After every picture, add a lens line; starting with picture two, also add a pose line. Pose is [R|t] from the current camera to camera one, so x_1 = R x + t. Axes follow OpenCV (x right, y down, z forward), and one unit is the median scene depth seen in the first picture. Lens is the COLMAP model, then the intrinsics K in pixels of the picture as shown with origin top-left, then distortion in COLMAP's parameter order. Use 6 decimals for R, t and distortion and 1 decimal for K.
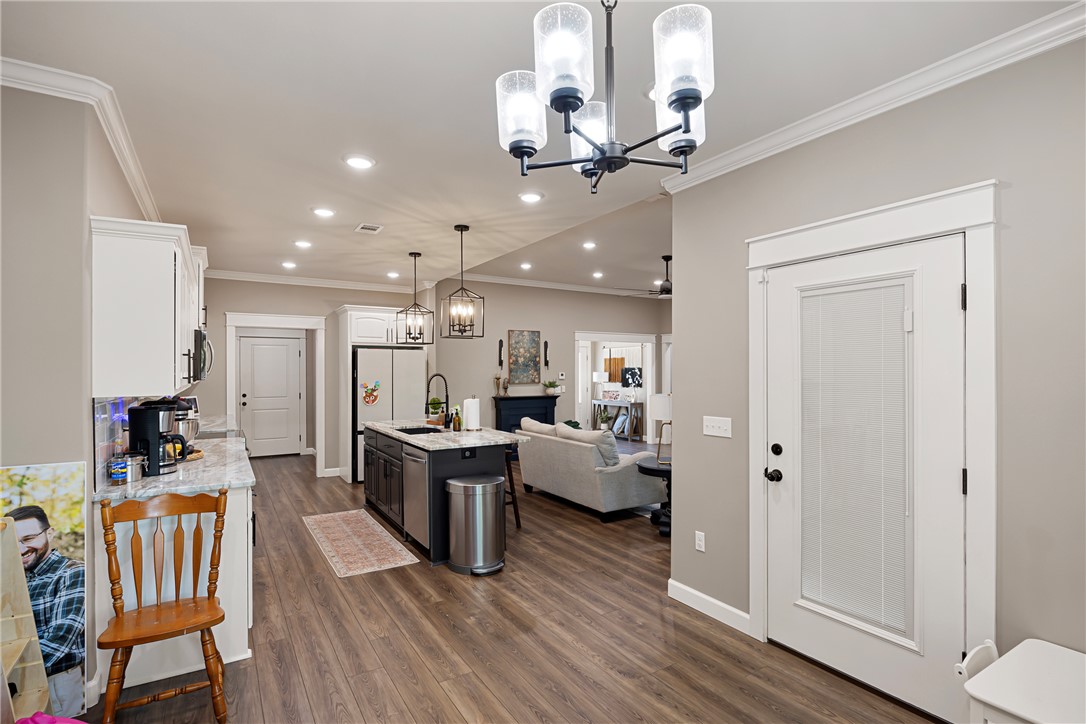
lens RADIAL K [[522.6, 0, 558.0], [0, 522.6, 368.0], [0, 0, 1]] dist [-0.020268, -0.000840]
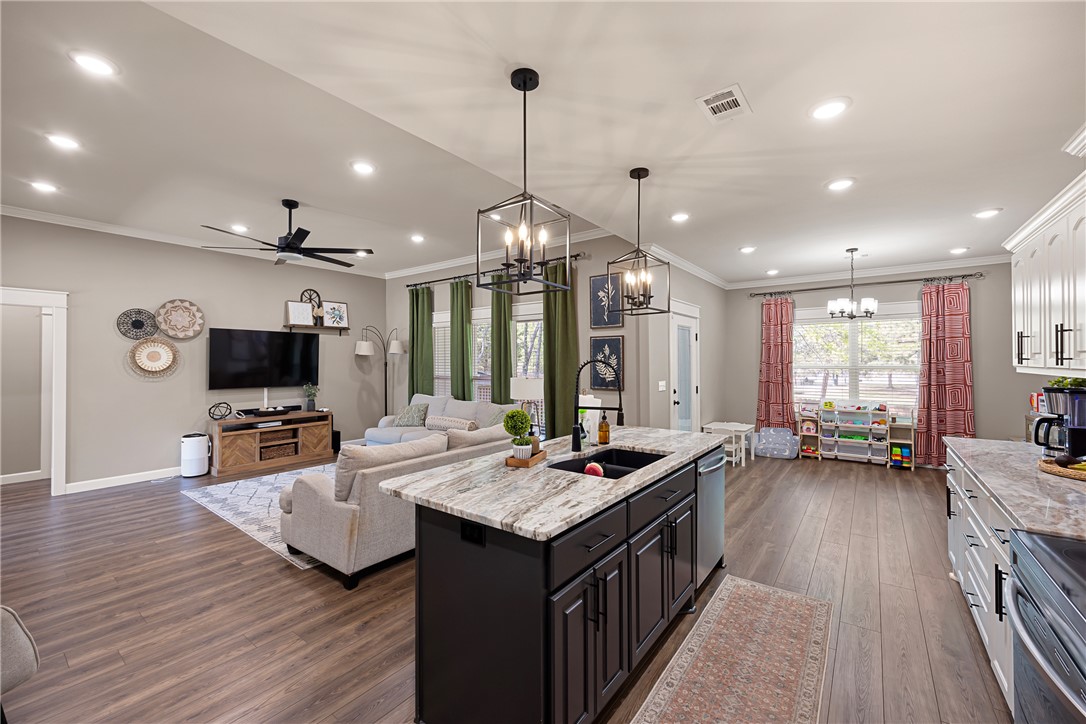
lens RADIAL K [[439.3, 0, 539.5], [0, 439.3, 358.0], [0, 0, 1]] dist [-0.002061, 0.000039]
pose [[-0.336878, 0.009354, 0.941502, -0.475851], [-0.002158, 0.999940, -0.010707, 0.011015], [-0.941546, -0.005638, -0.336838, 0.863085]]
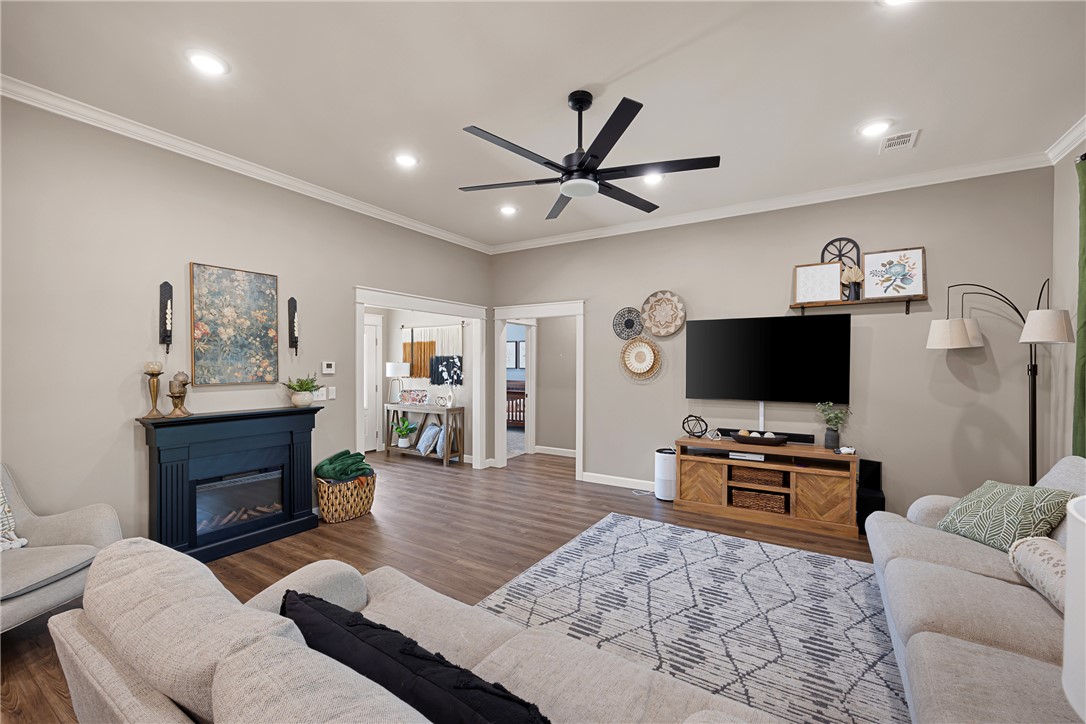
lens RADIAL K [[445.3, 0, 549.6], [0, 445.3, 367.4], [0, 0, 1]] dist [-0.000611, 0.000226]
pose [[0.905650, 0.000404, 0.424025, 0.024707], [-0.005613, 0.999923, 0.011034, 0.010970], [-0.423989, -0.012373, 0.905583, 0.654108]]
